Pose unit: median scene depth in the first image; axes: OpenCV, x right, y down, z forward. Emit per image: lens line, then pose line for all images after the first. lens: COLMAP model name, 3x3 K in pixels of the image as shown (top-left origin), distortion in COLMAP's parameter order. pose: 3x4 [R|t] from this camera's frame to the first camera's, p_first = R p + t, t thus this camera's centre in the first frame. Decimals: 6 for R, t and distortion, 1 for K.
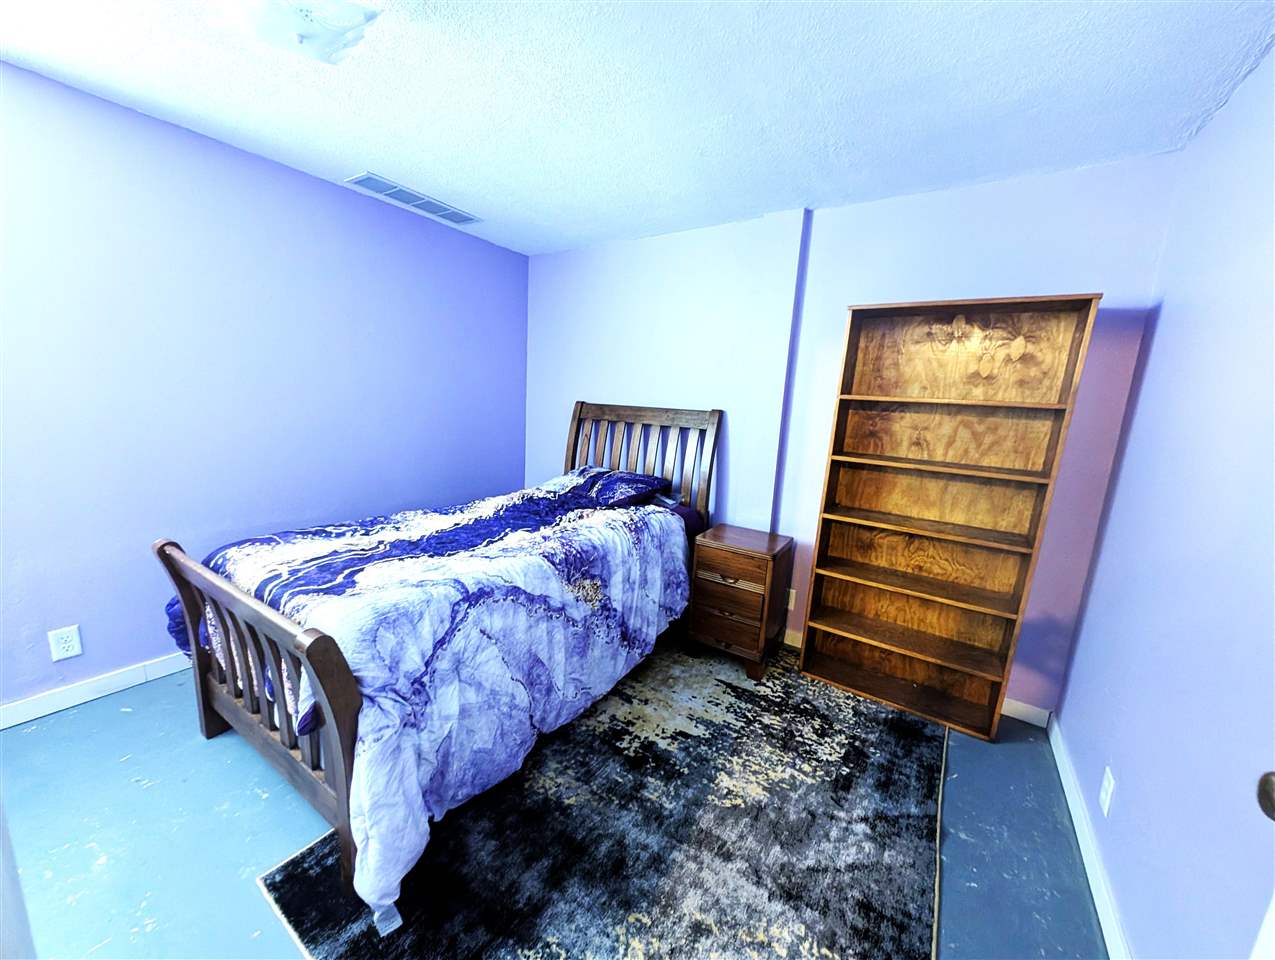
lens RADIAL K [[475.8, 0, 639.4], [0, 475.8, 480.9], [0, 0, 1]] dist [0.003968, -0.000319]
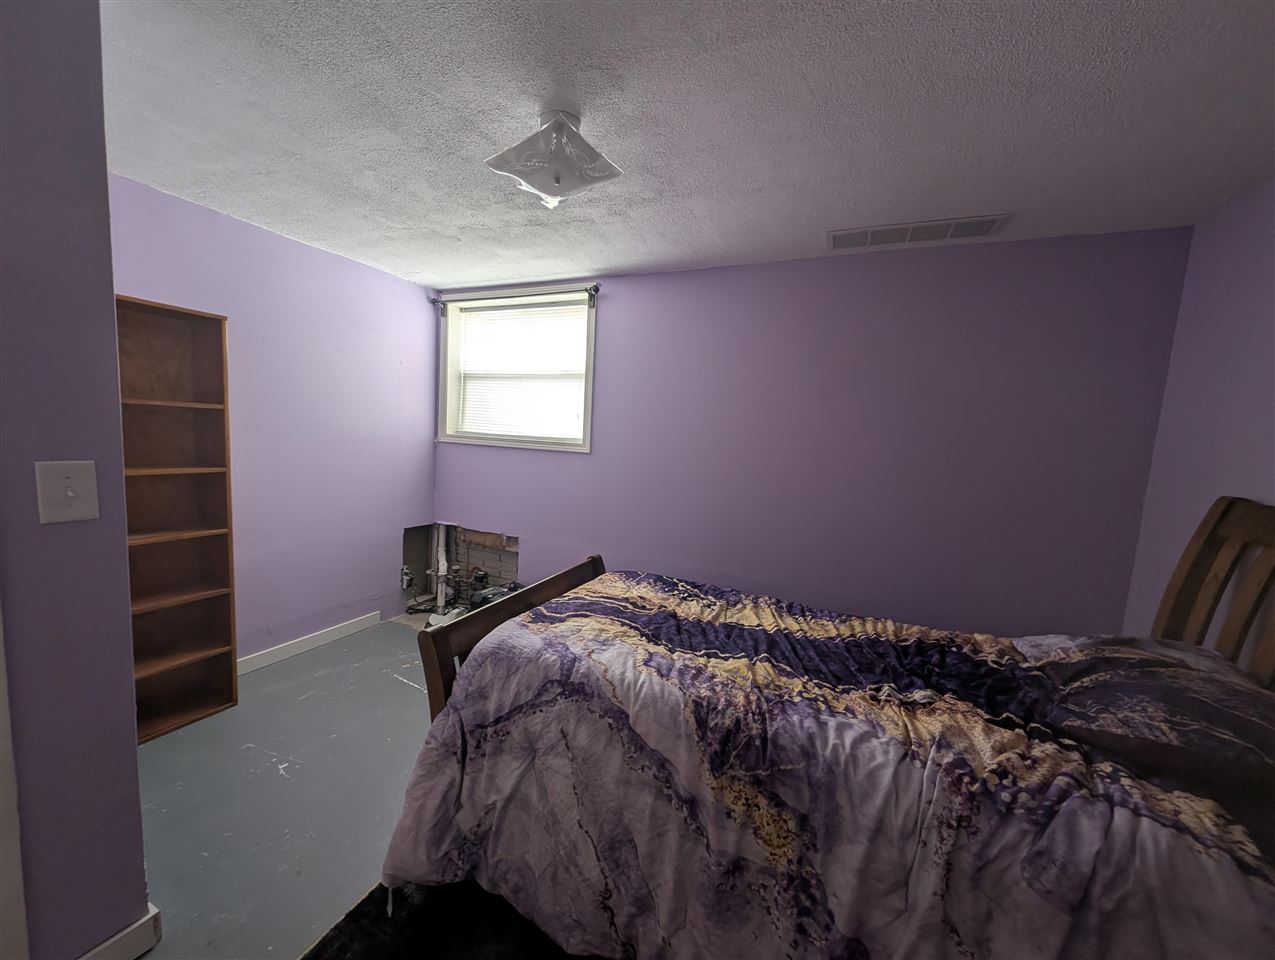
lens RADIAL K [[475.8, 0, 638.0], [0, 475.8, 488.4], [0, 0, 1]] dist [0.003968, -0.000319]
pose [[0.168370, 0.062183, -0.983761, 0.414603], [-0.219951, 0.975216, 0.023999, -0.127475], [0.960871, 0.212338, 0.177874, 0.759384]]
